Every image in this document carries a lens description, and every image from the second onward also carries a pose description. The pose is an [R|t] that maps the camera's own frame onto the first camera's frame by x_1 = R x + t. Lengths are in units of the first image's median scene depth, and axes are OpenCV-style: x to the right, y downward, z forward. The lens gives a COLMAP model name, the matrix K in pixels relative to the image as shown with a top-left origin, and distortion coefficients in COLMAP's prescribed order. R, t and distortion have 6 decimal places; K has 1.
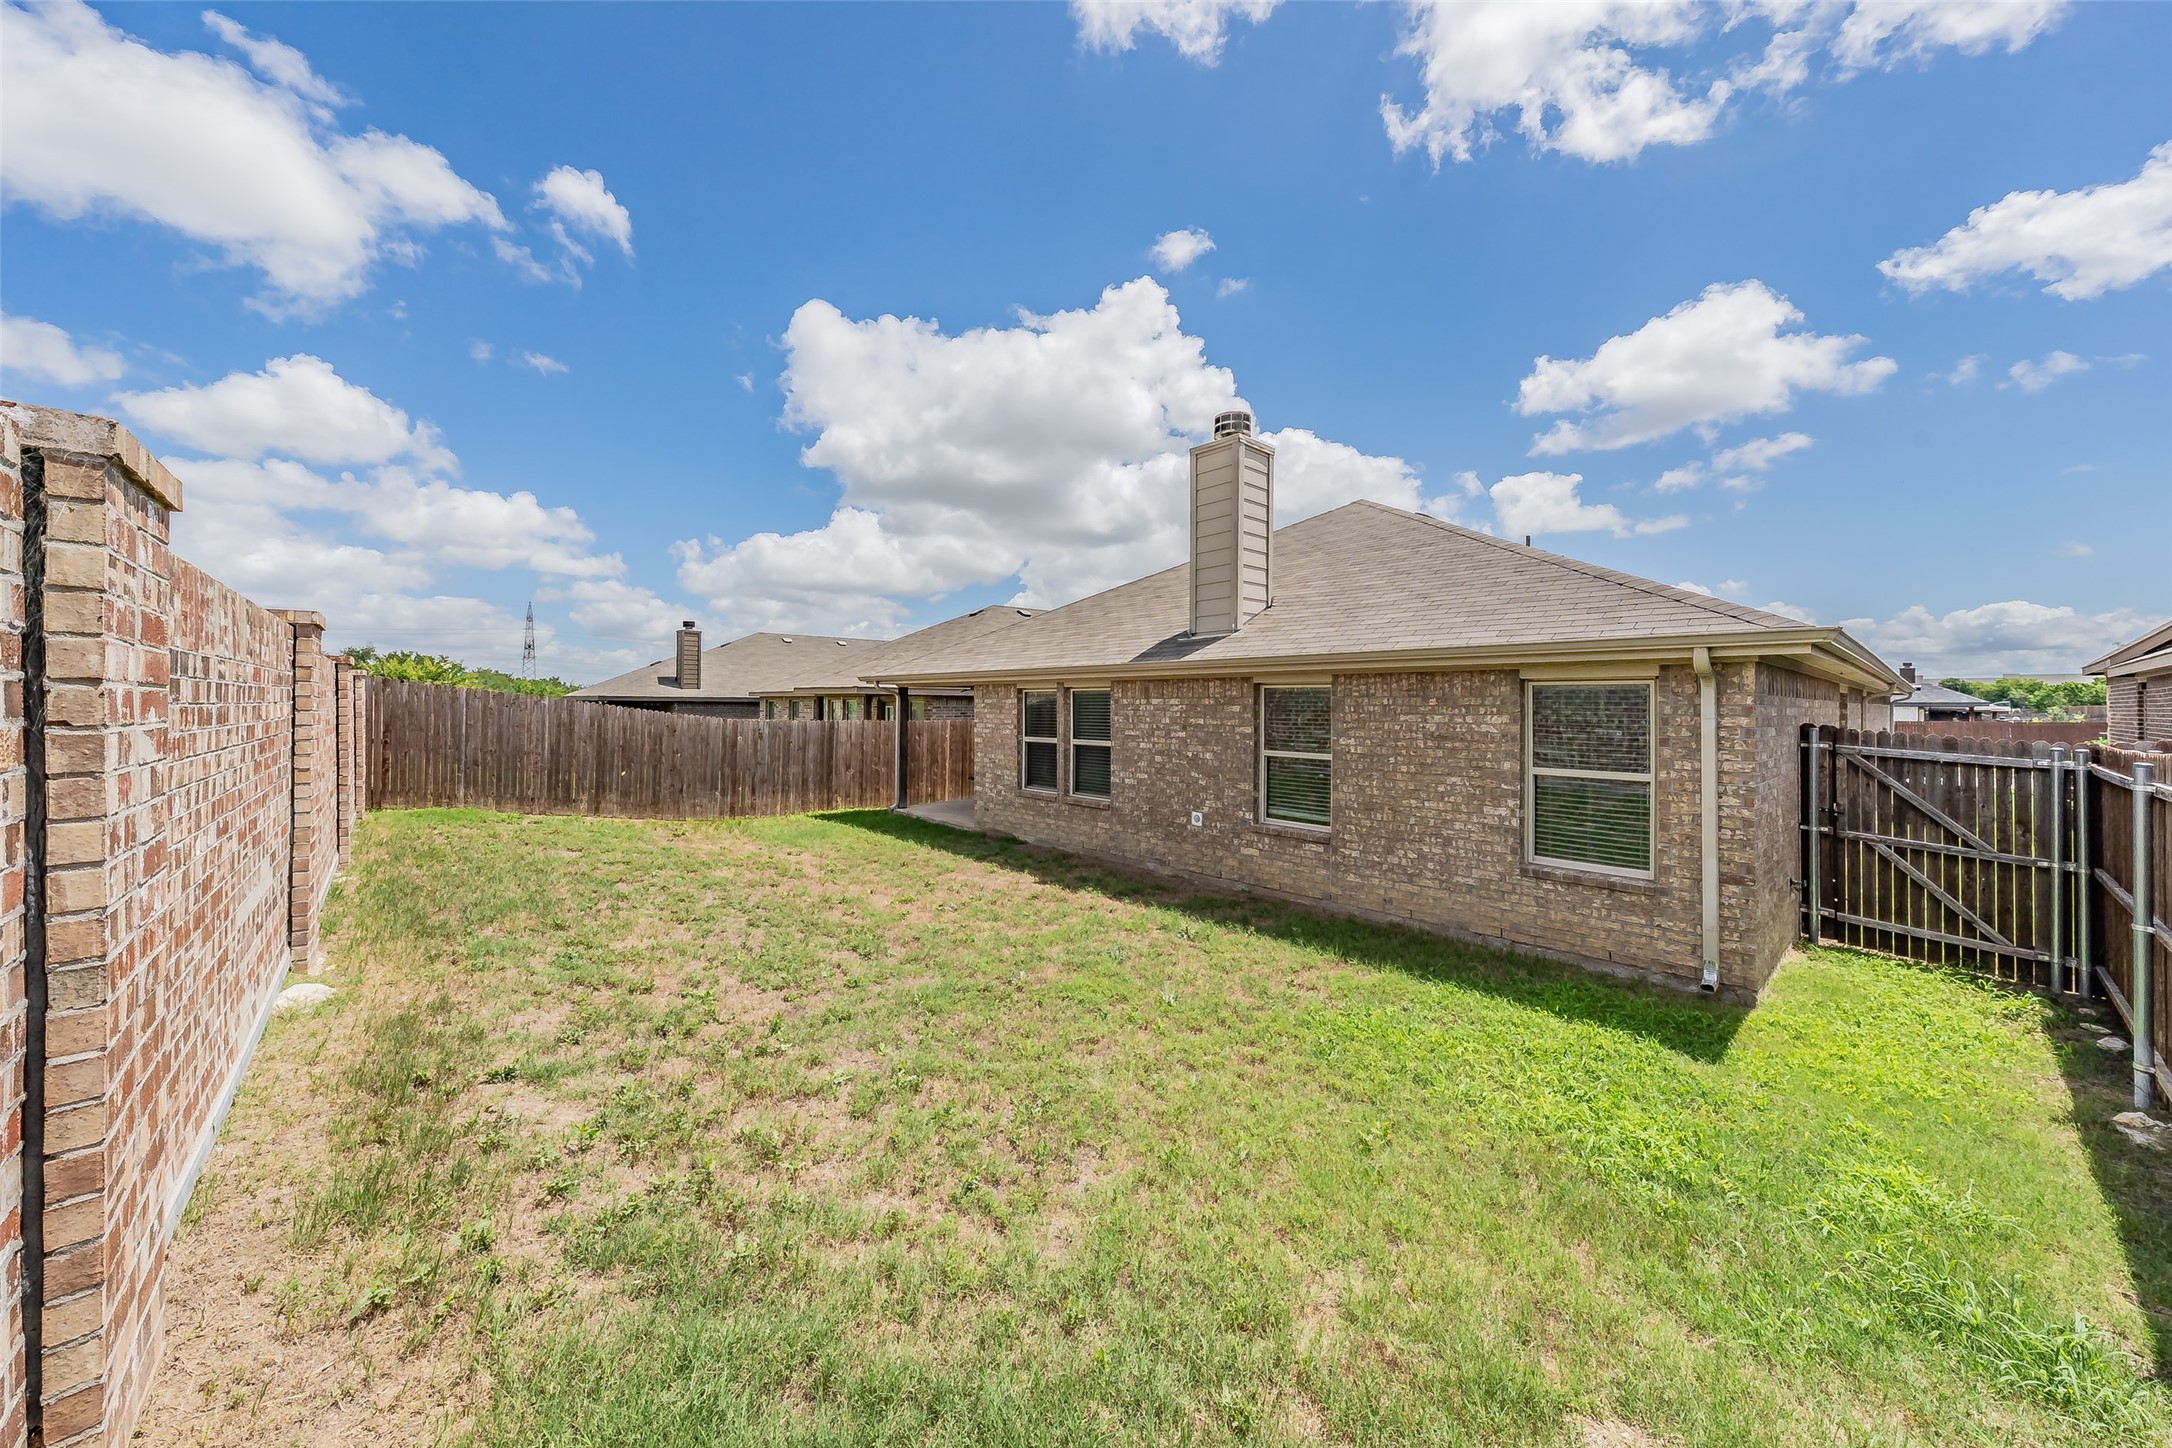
lens RADIAL K [[767.1, 0, 1107.9], [0, 767.1, 697.0], [0, 0, 1]] dist [-0.001561, -0.000094]
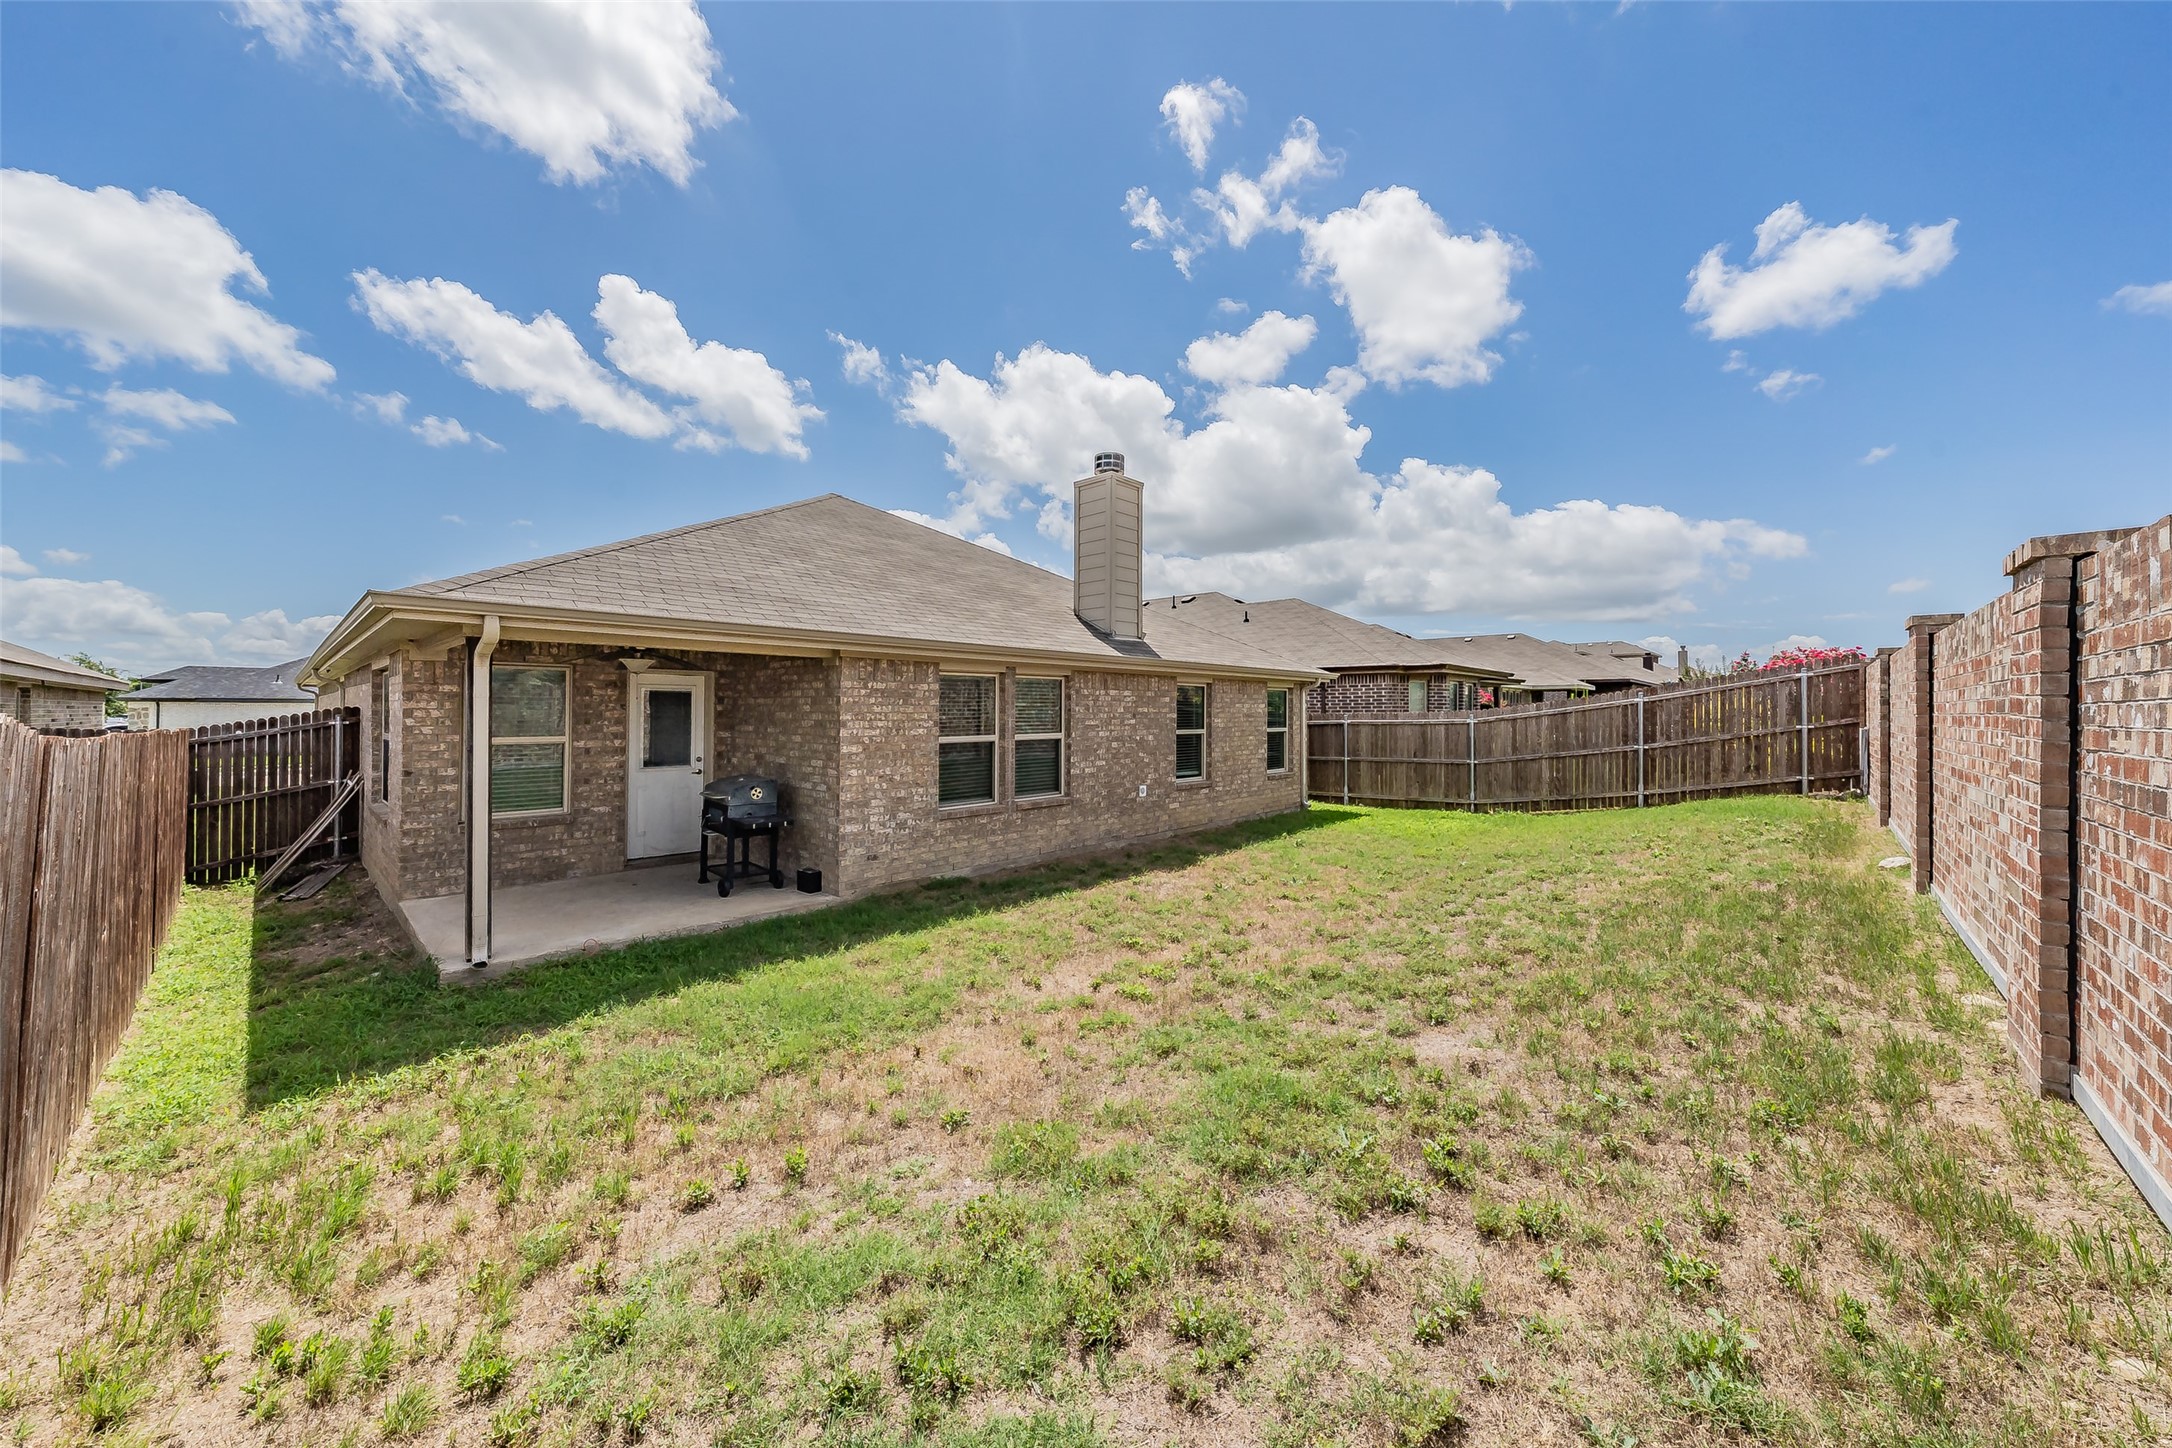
lens RADIAL K [[770.8, 0, 1091.8], [0, 770.8, 721.0], [0, 0, 1]] dist [-0.010508, -0.000003]
pose [[-0.081081, -0.015806, 0.996582, -0.842942], [-0.010438, 0.999833, 0.015009, 0.024822], [-0.996653, -0.009185, -0.081232, 0.921350]]
